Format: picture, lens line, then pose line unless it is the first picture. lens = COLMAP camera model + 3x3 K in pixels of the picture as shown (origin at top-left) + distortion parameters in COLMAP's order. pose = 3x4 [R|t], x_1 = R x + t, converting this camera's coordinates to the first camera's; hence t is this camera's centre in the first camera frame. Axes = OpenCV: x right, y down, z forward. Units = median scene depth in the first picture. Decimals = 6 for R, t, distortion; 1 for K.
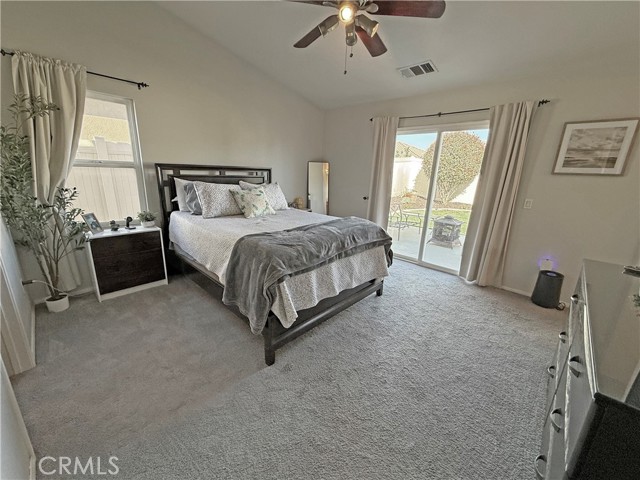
lens RADIAL K [[255.0, 0, 325.6], [0, 255.0, 237.9], [0, 0, 1]] dist [-0.000239, -0.000012]
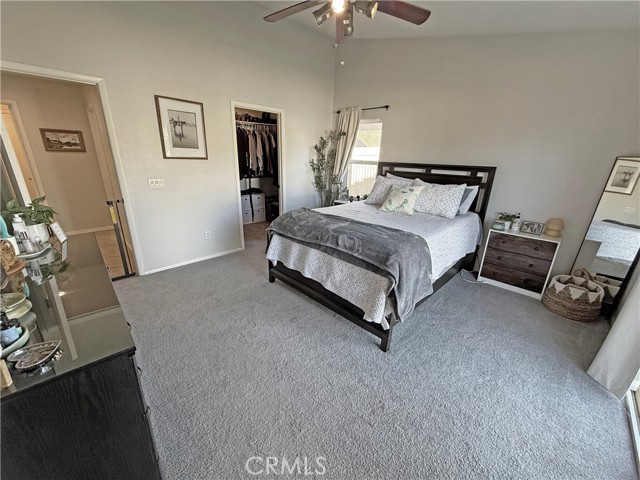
lens RADIAL K [[255.0, 0, 325.8], [0, 255.0, 240.7], [0, 0, 1]] dist [-0.000239, -0.000012]
pose [[-0.020253, 0.284537, -0.958451, 0.746259], [-0.283051, 0.917795, 0.278449, -0.180874], [0.958891, 0.276930, 0.061950, 0.673412]]
